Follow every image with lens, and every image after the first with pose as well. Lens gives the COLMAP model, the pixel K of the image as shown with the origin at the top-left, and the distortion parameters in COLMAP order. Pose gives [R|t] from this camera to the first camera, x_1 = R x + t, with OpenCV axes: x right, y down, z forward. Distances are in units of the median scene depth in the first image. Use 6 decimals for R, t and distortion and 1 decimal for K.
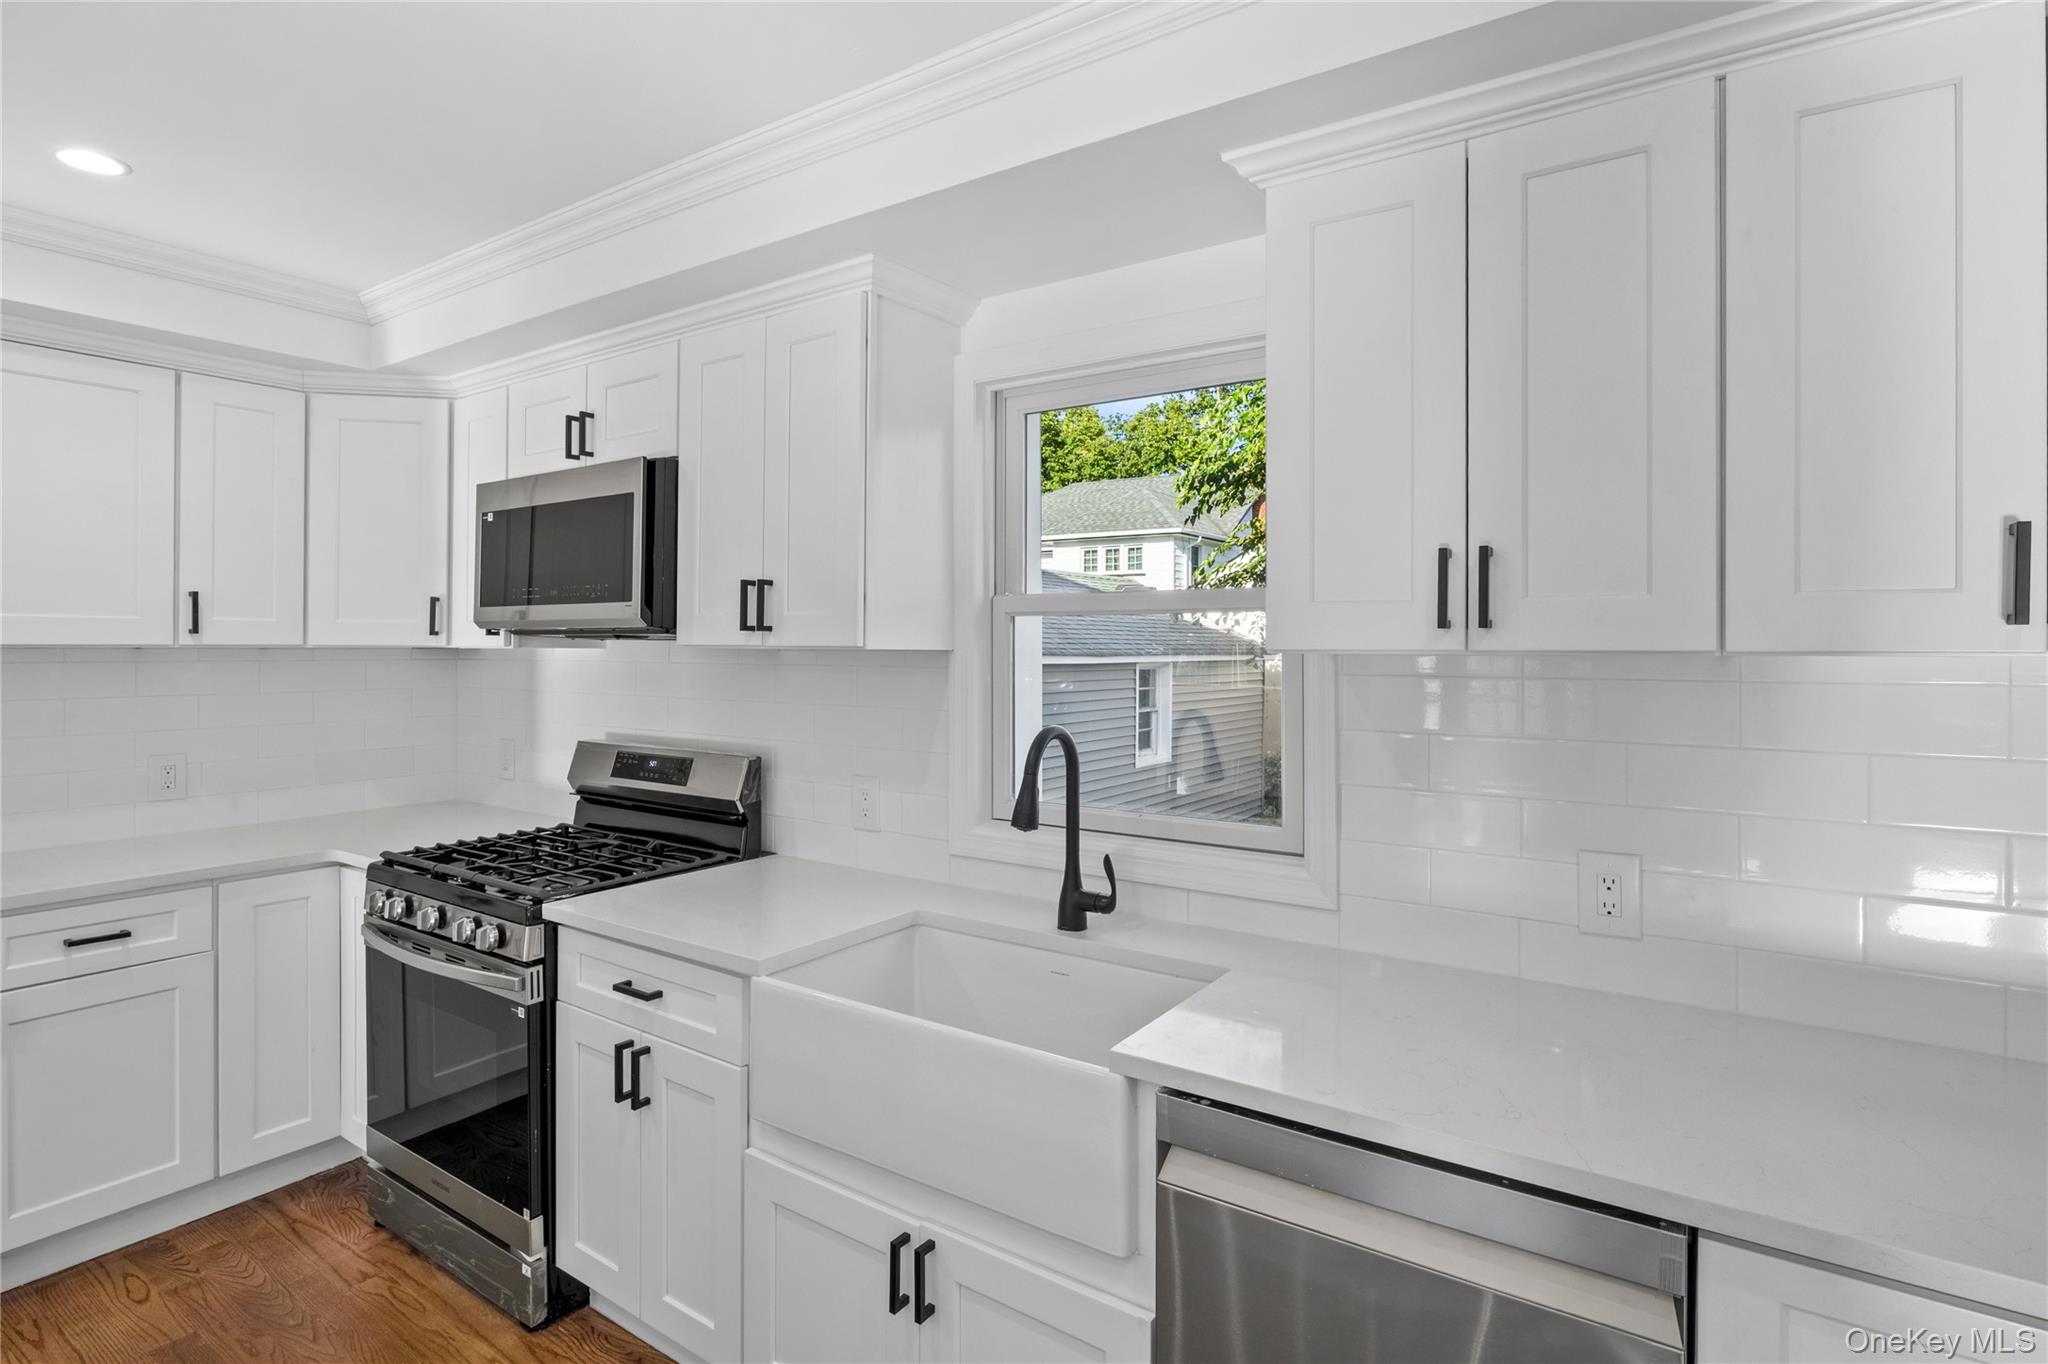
lens RADIAL K [[1020.8, 0, 1030.3], [0, 1020.8, 648.9], [0, 0, 1]] dist [-0.010273, -0.002019]
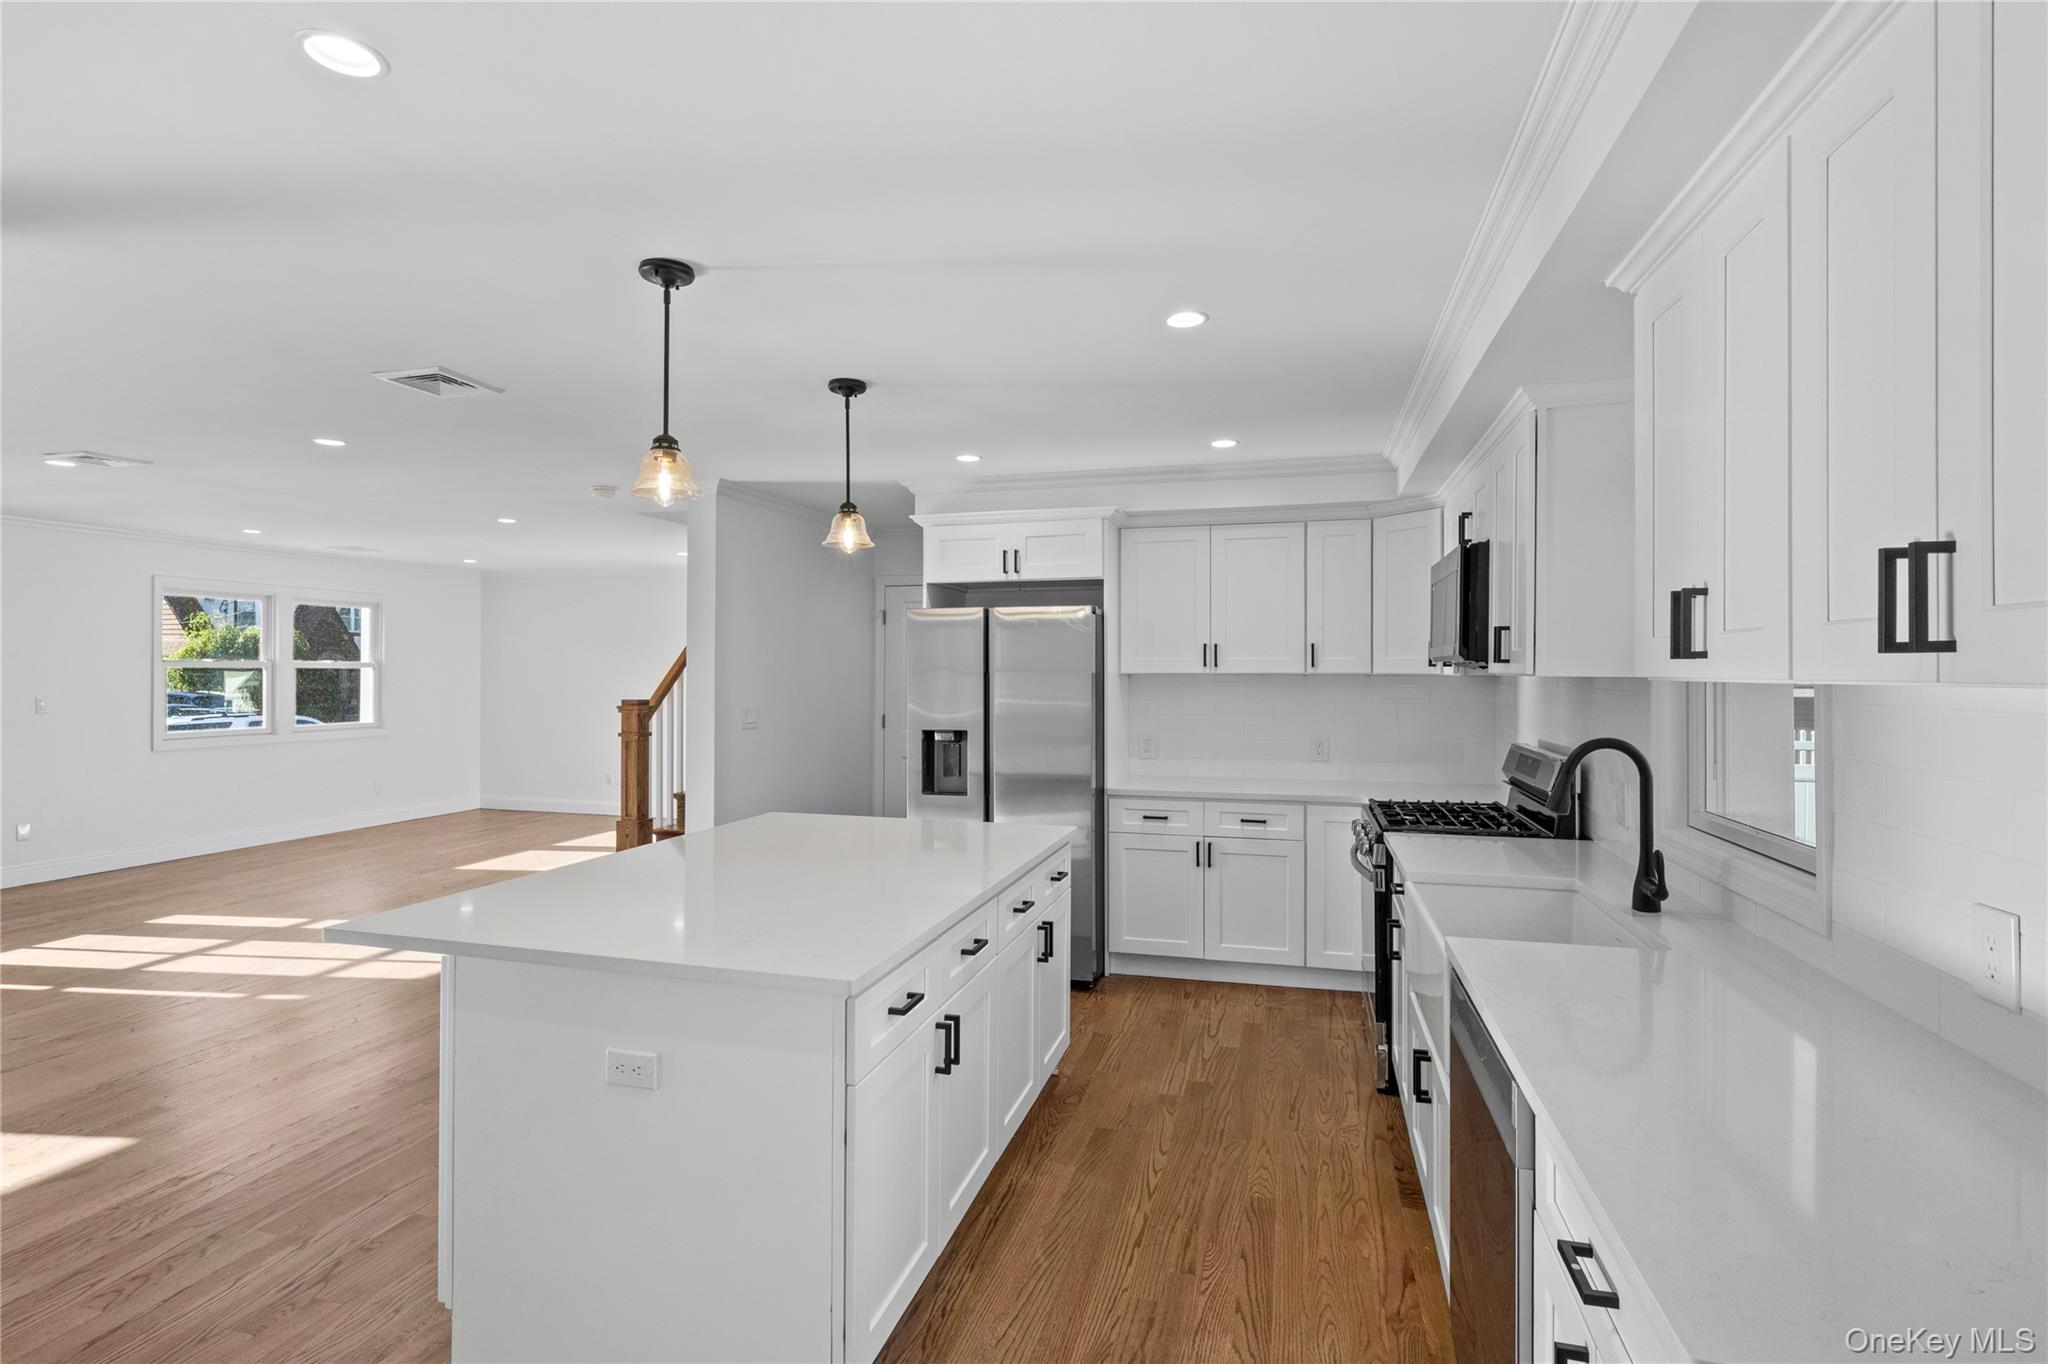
lens RADIAL K [[976.0, 0, 1020.1], [0, 976.0, 677.3], [0, 0, 1]] dist [-0.011654, 0.001228]
pose [[0.317174, 0.000546, -0.948367, 0.701405], [0.001292, 0.999999, 0.001008, 0.000762], [0.948366, -0.001545, 0.317173, -0.042823]]
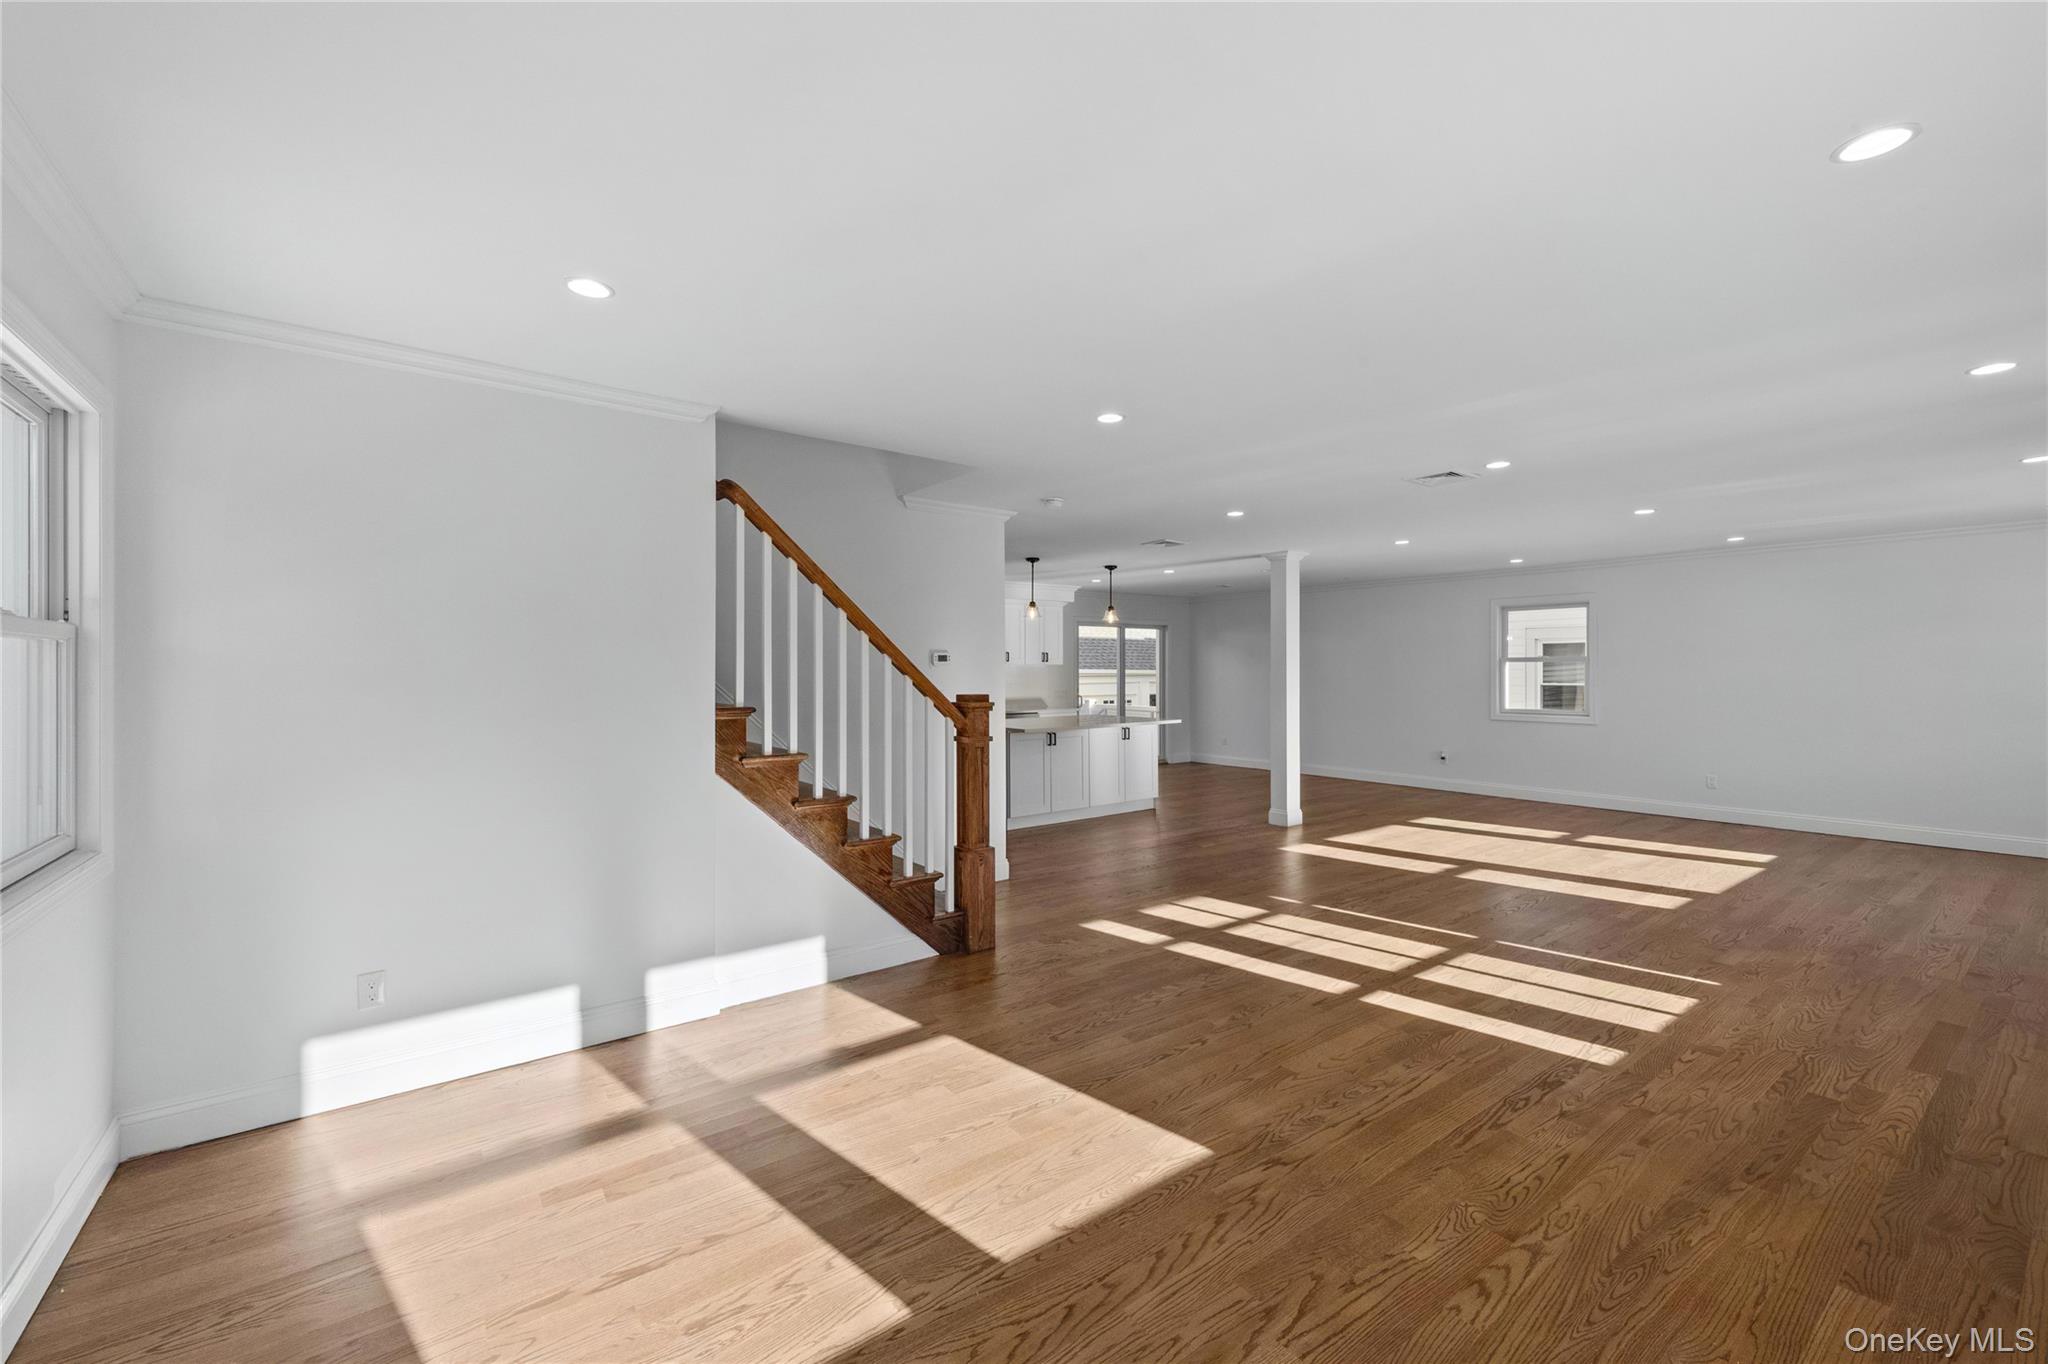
lens RADIAL K [[834.6, 0, 1029.7], [0, 834.6, 674.8], [0, 0, 1]] dist [0.007926, -0.001130]
pose [[0.323117, -0.014541, 0.946247, -3.513282], [0.003394, 0.999893, 0.014207, -0.004808], [-0.946353, -0.001379, 0.323132, -0.831710]]
